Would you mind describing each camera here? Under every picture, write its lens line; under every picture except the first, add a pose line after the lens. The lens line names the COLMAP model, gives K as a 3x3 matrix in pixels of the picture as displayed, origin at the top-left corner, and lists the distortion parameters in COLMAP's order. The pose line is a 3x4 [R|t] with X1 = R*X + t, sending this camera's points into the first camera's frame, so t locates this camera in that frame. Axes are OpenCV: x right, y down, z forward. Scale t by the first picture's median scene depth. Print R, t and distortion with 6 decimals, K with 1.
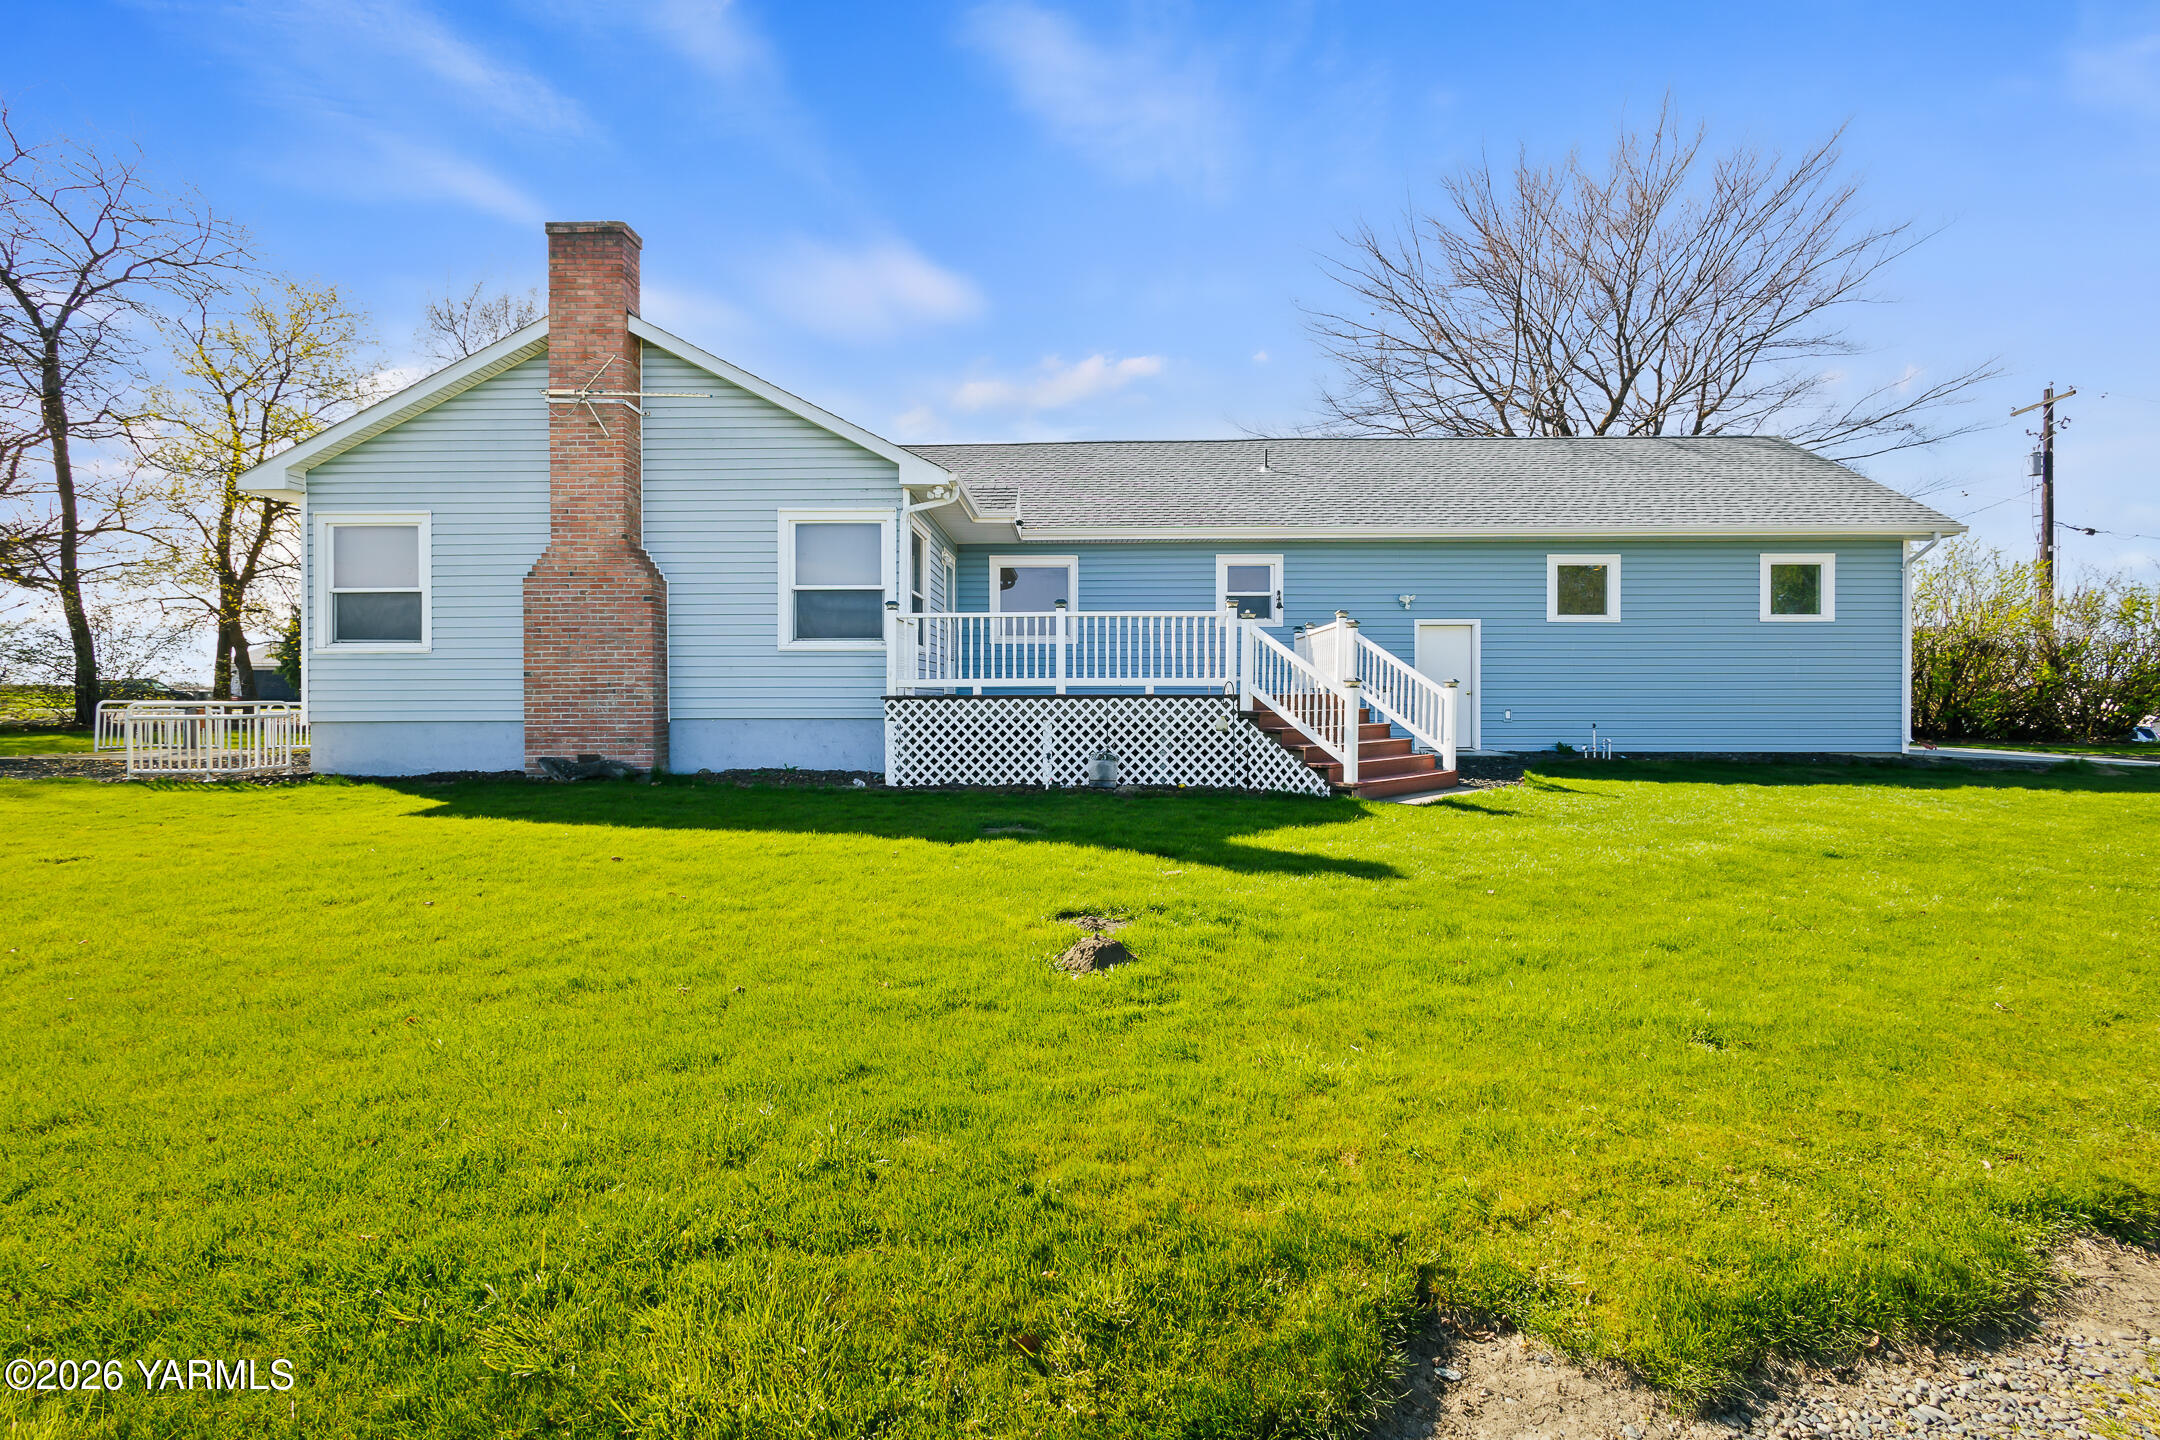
lens RADIAL K [[1009.8, 0, 1073.1], [0, 1009.8, 715.8], [0, 0, 1]] dist [0.002324, -0.000707]
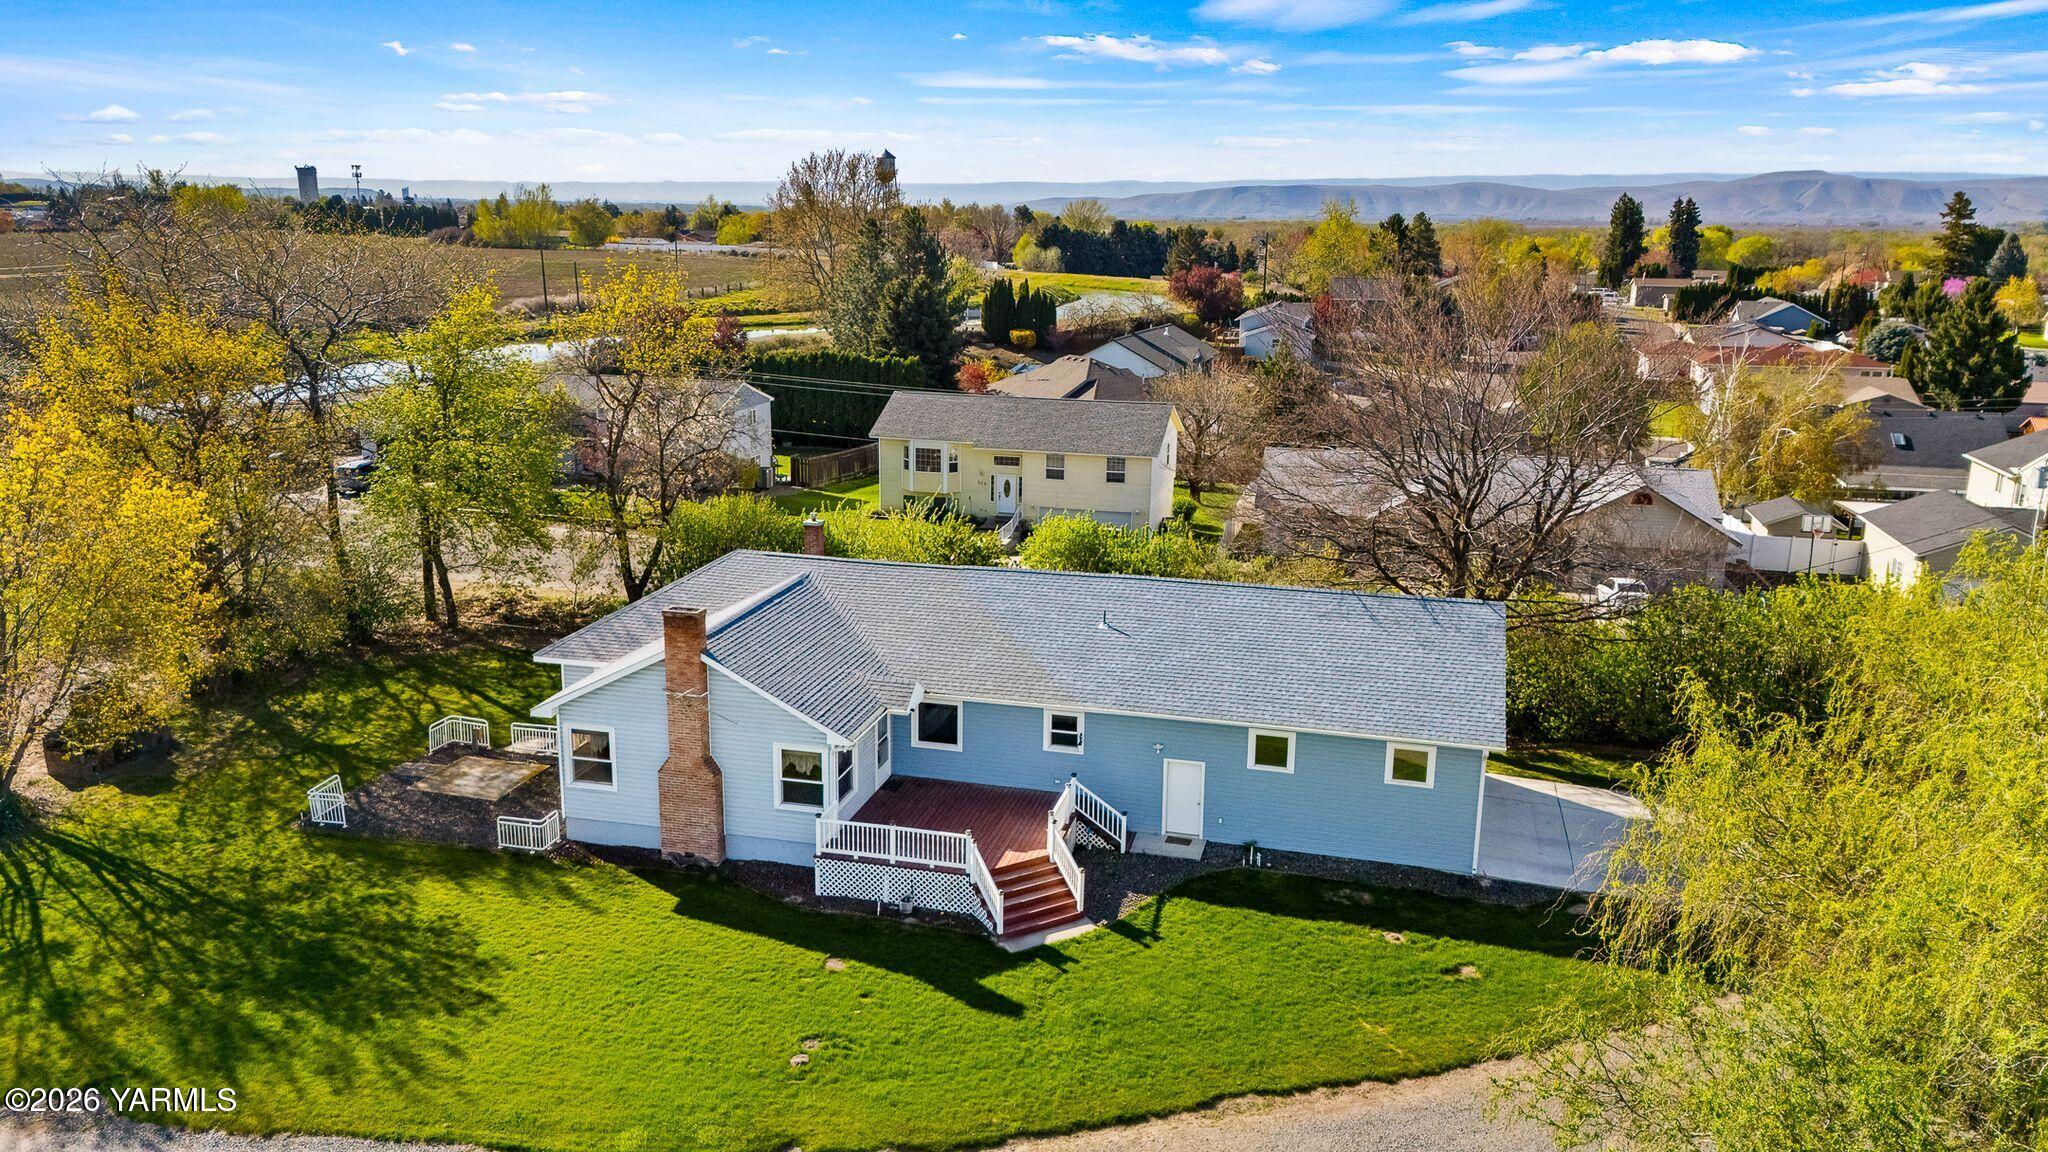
lens RADIAL K [[1506.9, 0, 1021.2], [0, 1506.9, 580.7], [0, 0, 1]] dist [0.083302, -0.095602]
pose [[0.973080, 0.068376, -0.220089, 0.858089], [-0.016665, 0.973351, 0.228713, -1.253667], [0.229862, -0.218889, 0.948288, -1.729459]]
